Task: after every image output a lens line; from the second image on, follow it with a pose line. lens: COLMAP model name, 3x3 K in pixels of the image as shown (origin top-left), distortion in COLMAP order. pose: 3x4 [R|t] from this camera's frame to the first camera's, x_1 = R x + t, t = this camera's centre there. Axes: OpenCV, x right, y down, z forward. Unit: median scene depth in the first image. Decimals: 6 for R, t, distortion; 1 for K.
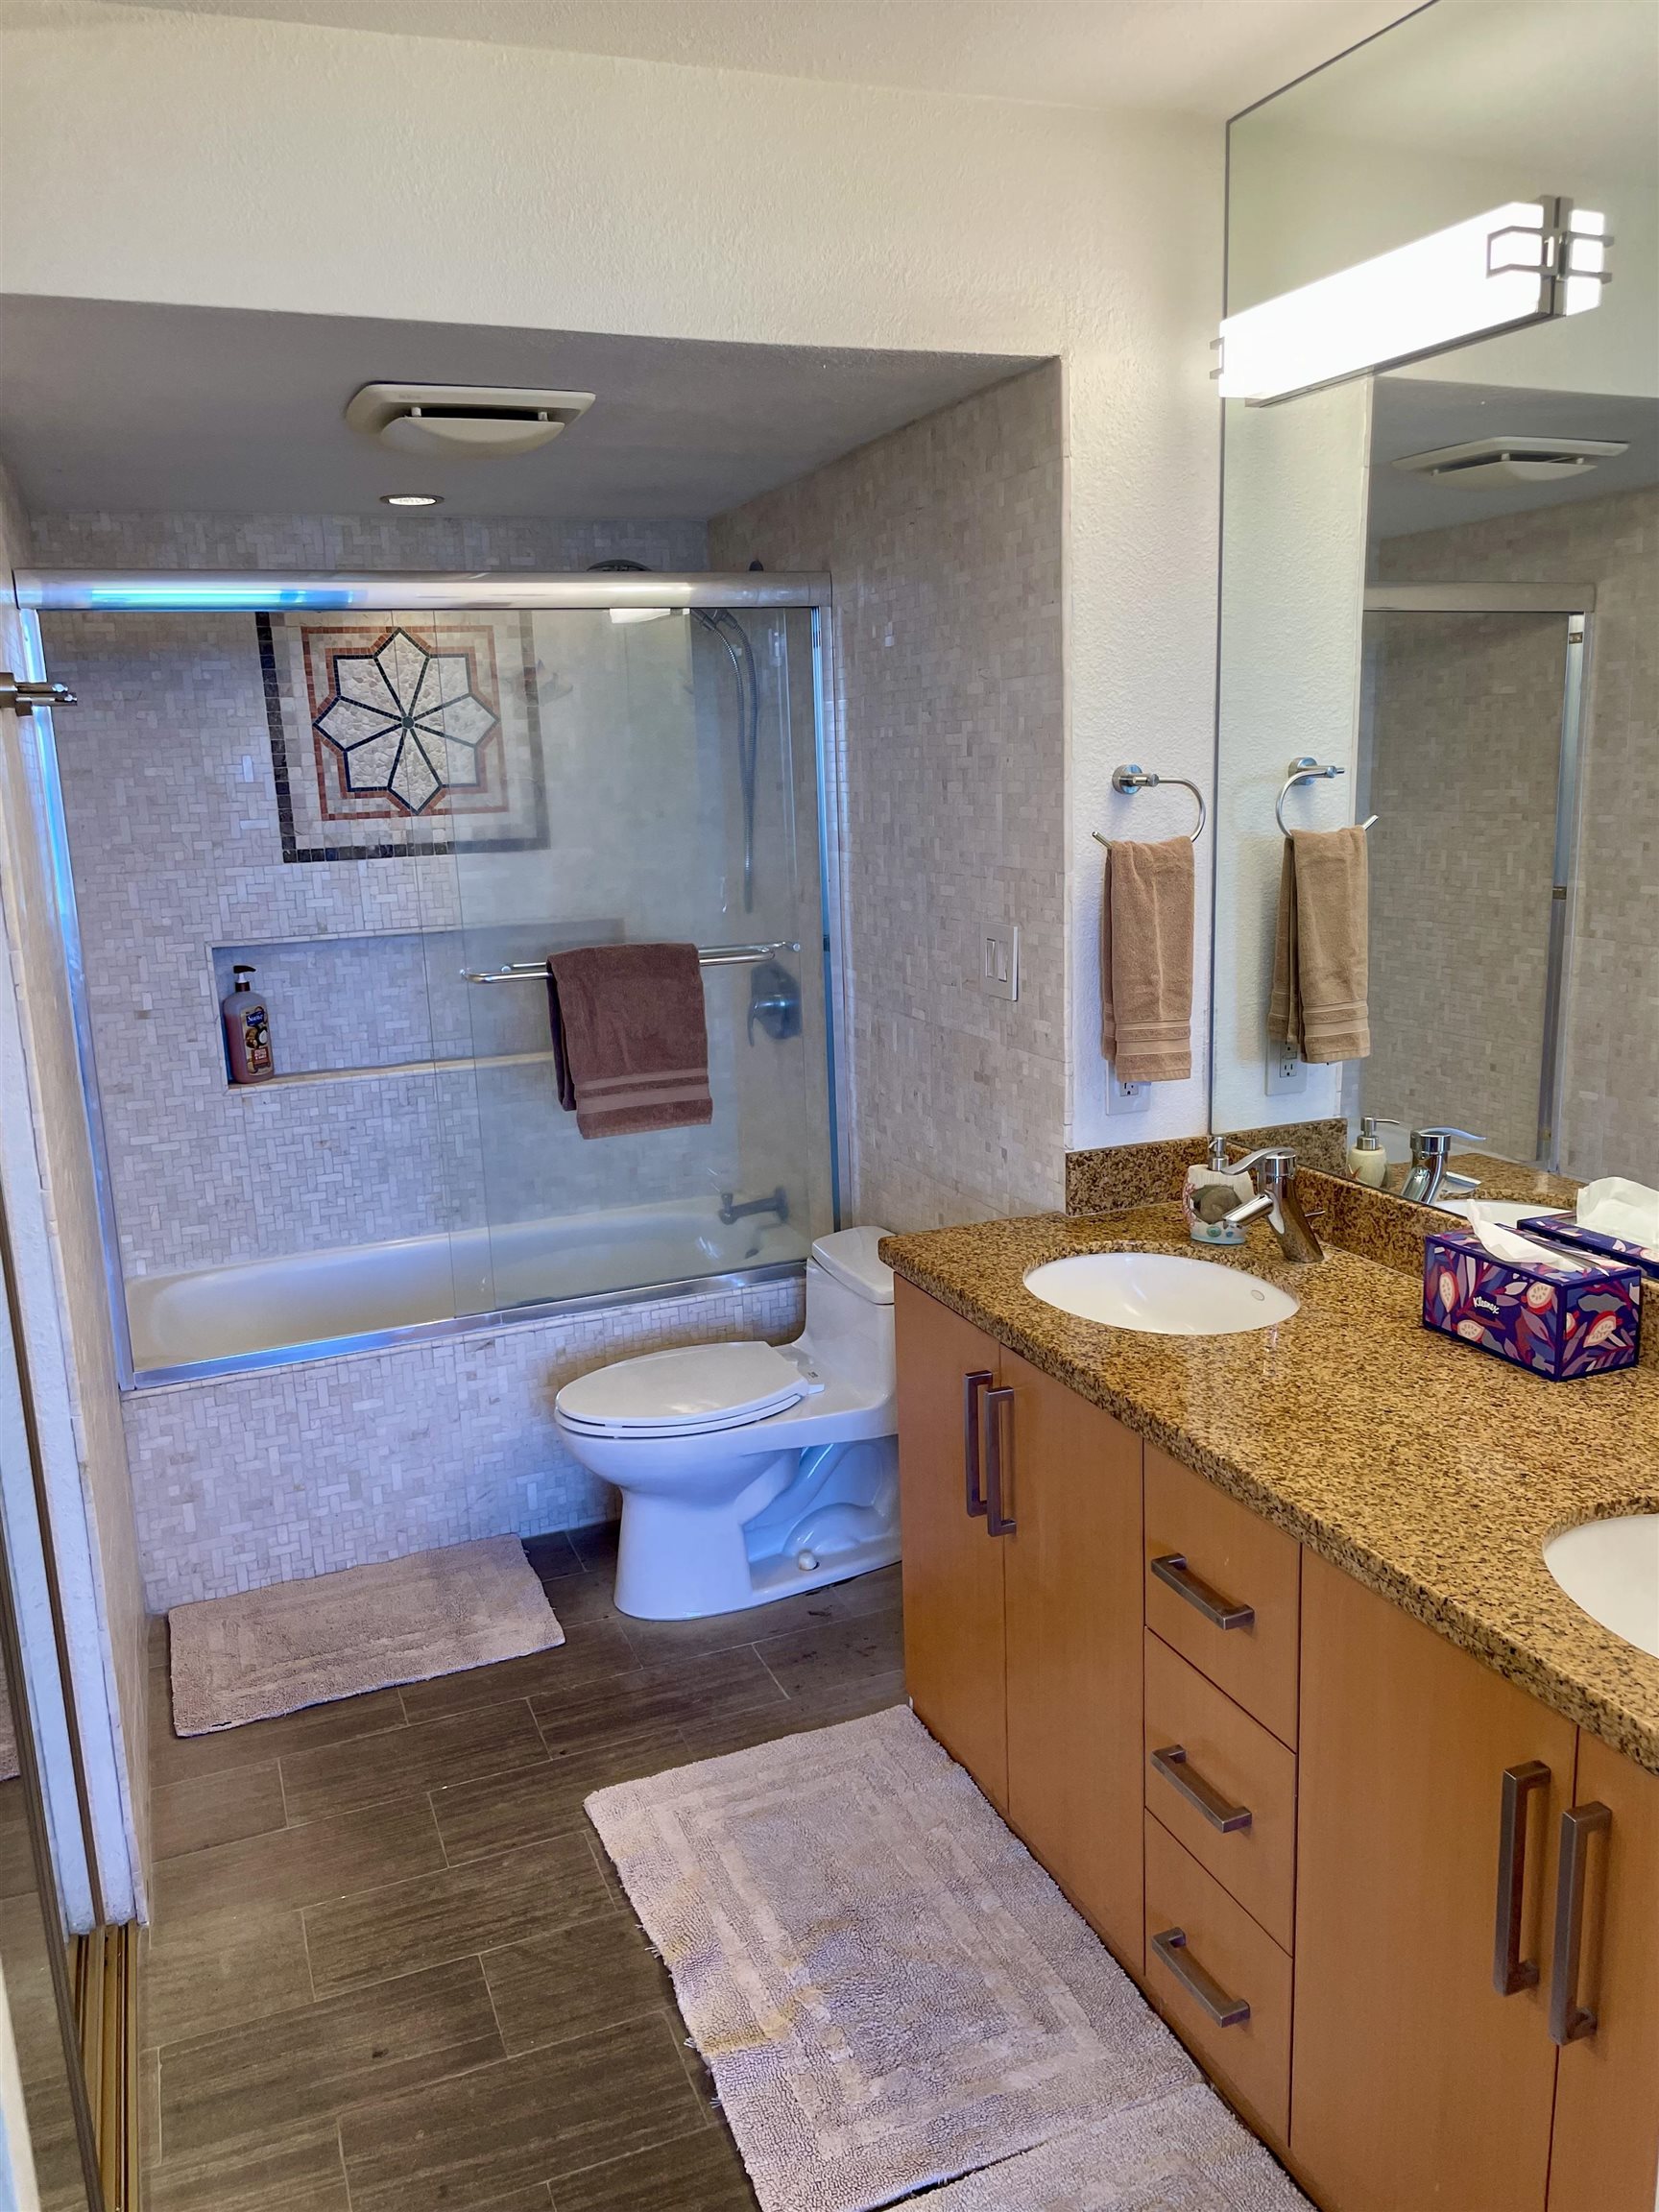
lens RADIAL K [[1656.7, 0, 791.9], [0, 1656.7, 1088.2], [0, 0, 1]] dist [0.086521, -0.133920]
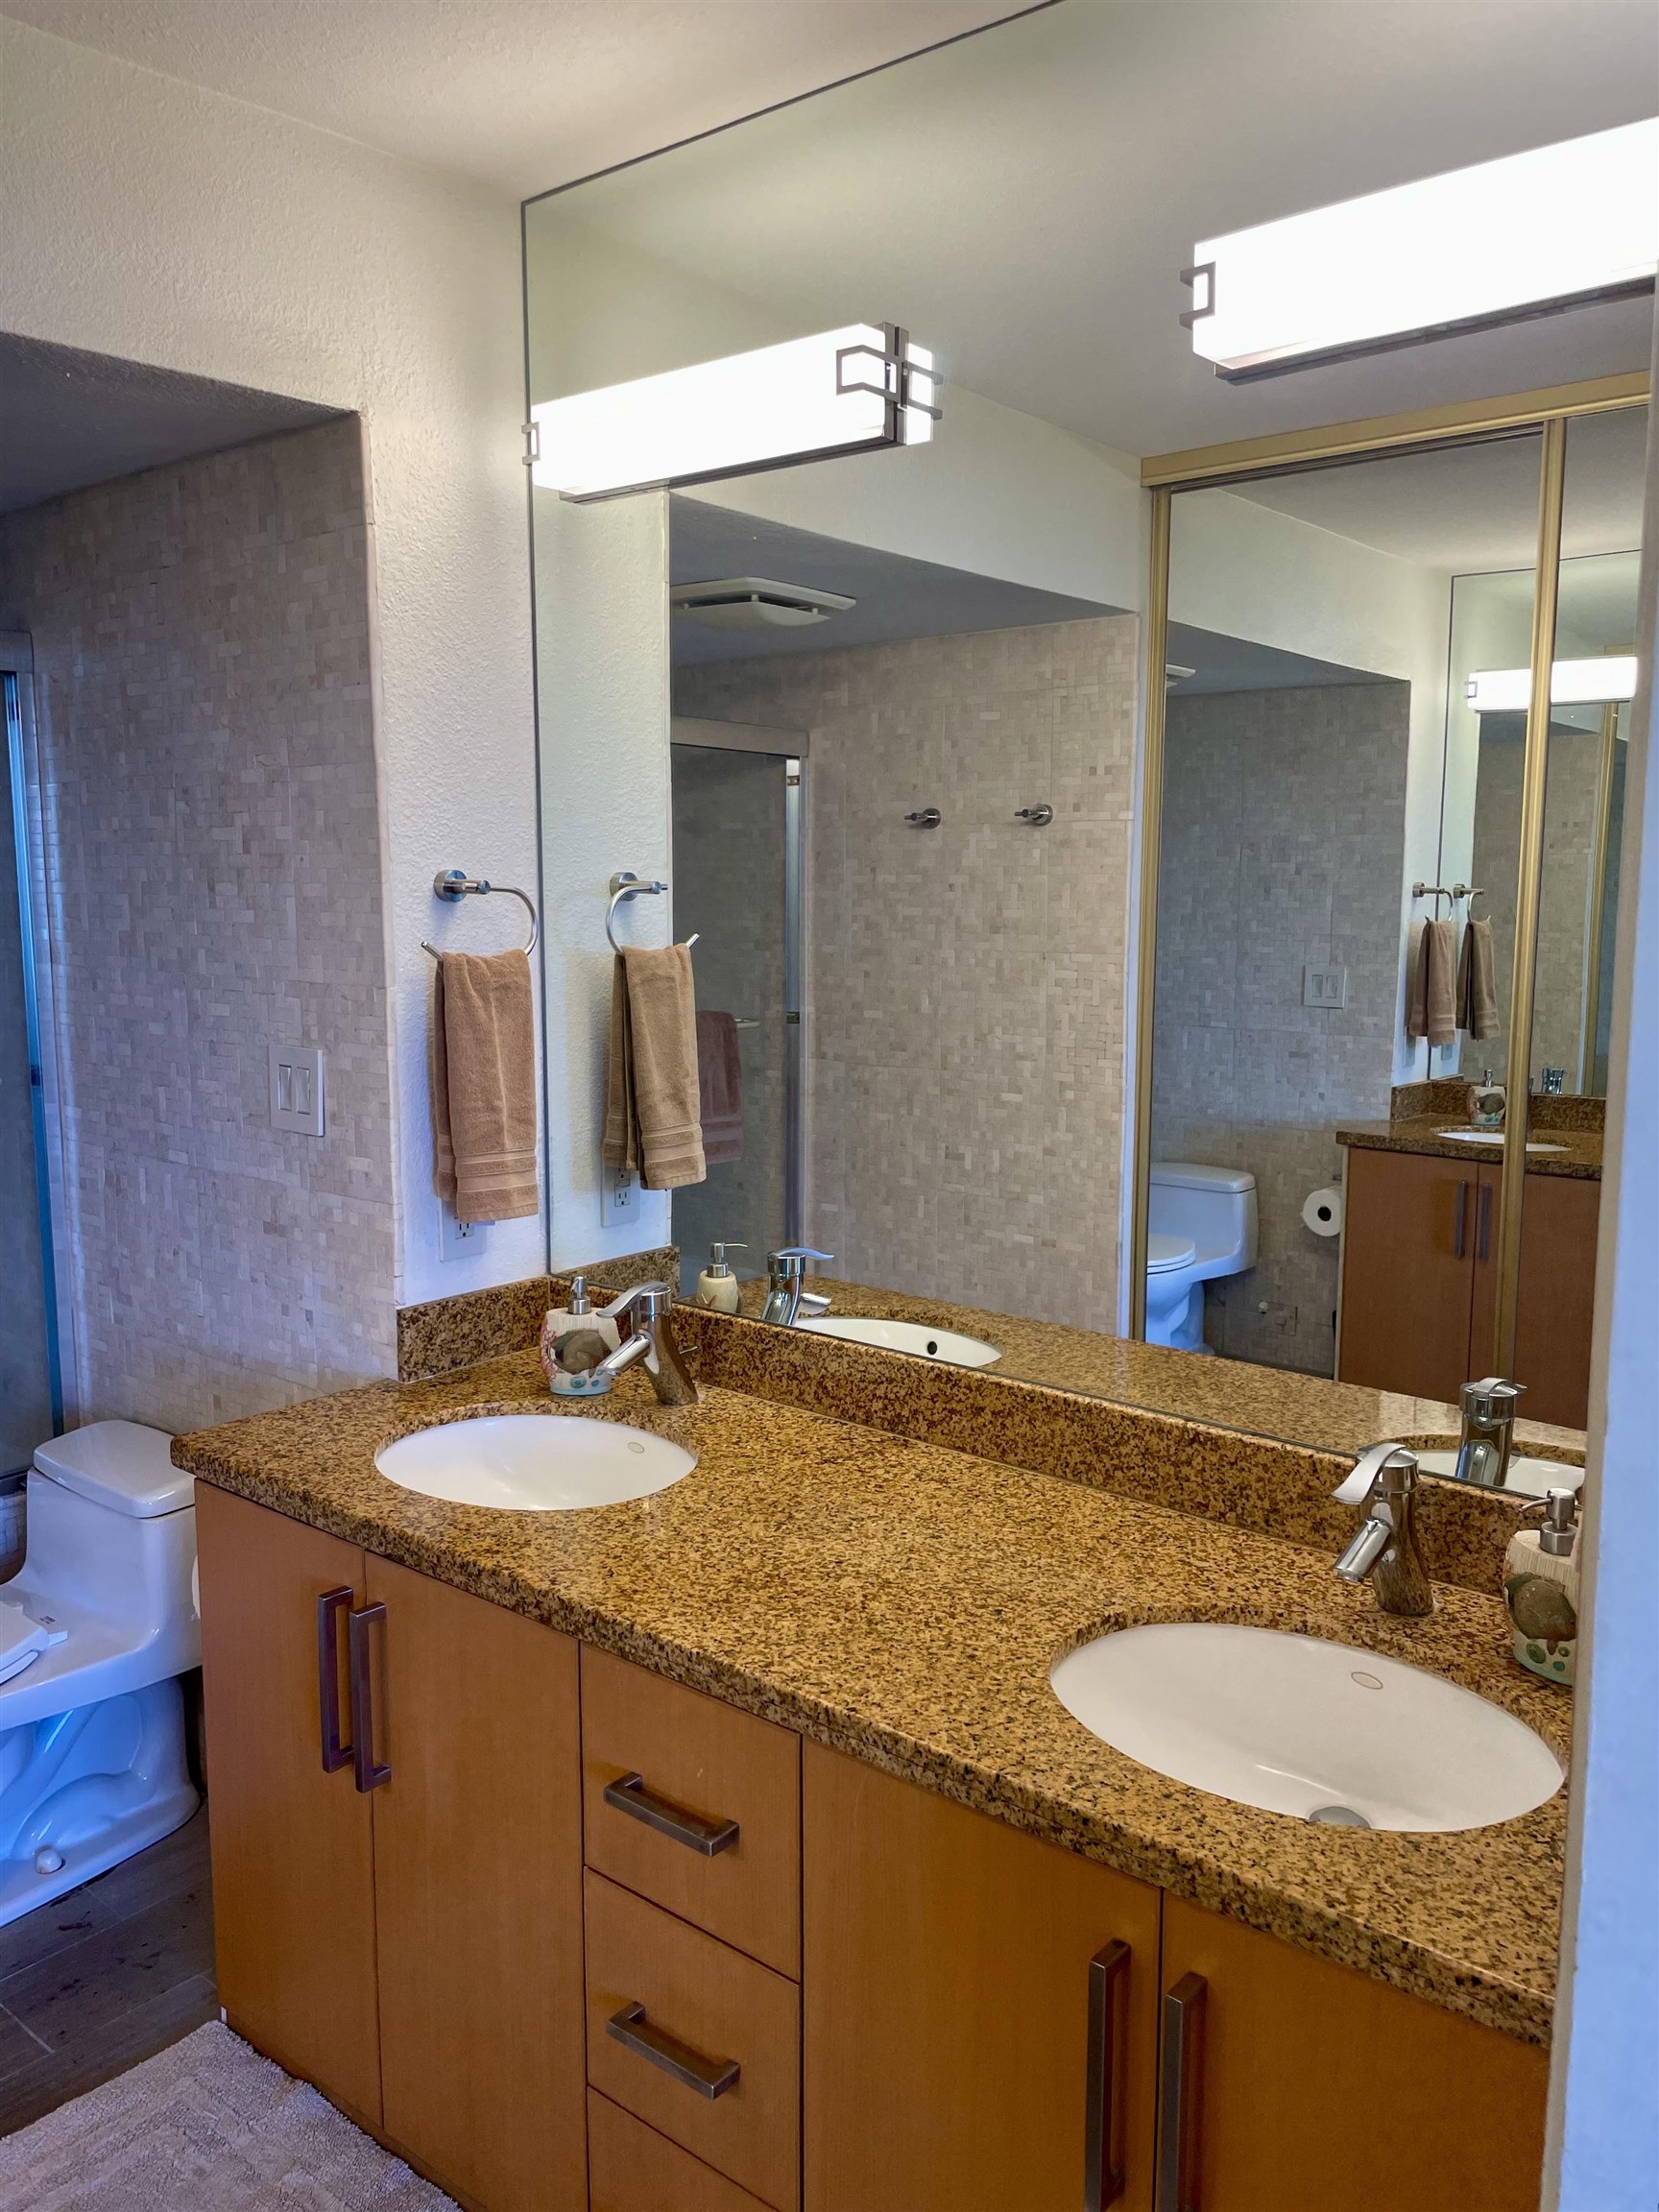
lens RADIAL K [[1656.7, 0, 791.9], [0, 1656.7, 1088.2], [0, 0, 1]] dist [0.086521, -0.133920]
pose [[0.870645, -0.023179, 0.491365, -0.083376], [0.062731, 0.995965, -0.064170, -0.007488], [-0.487895, 0.086693, 0.868587, 0.141669]]
